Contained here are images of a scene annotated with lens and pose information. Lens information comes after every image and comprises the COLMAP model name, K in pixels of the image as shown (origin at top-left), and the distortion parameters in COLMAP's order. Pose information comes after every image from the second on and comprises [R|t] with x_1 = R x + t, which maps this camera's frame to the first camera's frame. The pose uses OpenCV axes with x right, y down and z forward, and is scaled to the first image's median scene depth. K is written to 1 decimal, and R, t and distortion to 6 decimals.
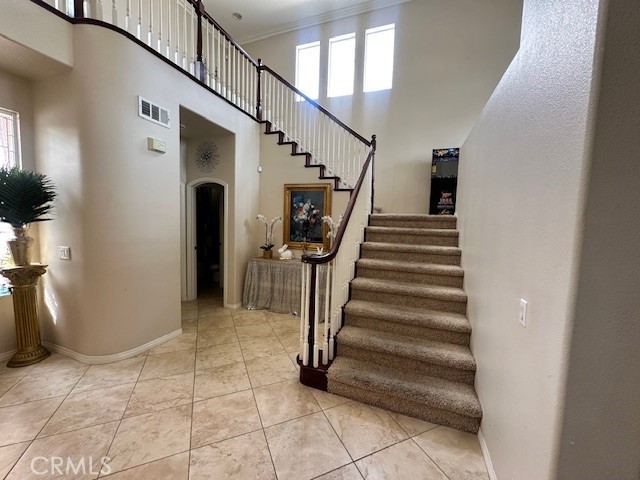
lens RADIAL K [[255.3, 0, 320.2], [0, 255.3, 240.6], [0, 0, 1]] dist [0.000480, -0.000170]
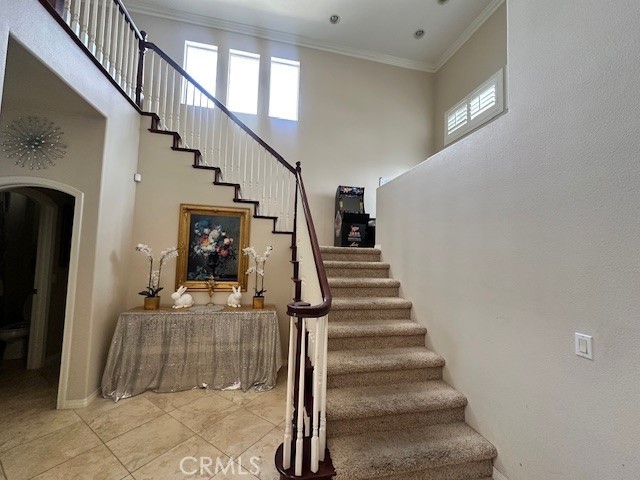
lens RADIAL K [[255.3, 0, 320.2], [0, 255.3, 240.6], [0, 0, 1]] dist [0.000480, -0.000170]
pose [[0.839242, 0.025594, 0.543155, -0.210301], [0.035389, 0.994203, -0.101528, -0.026021], [-0.542605, 0.104428, 0.833472, 0.192612]]
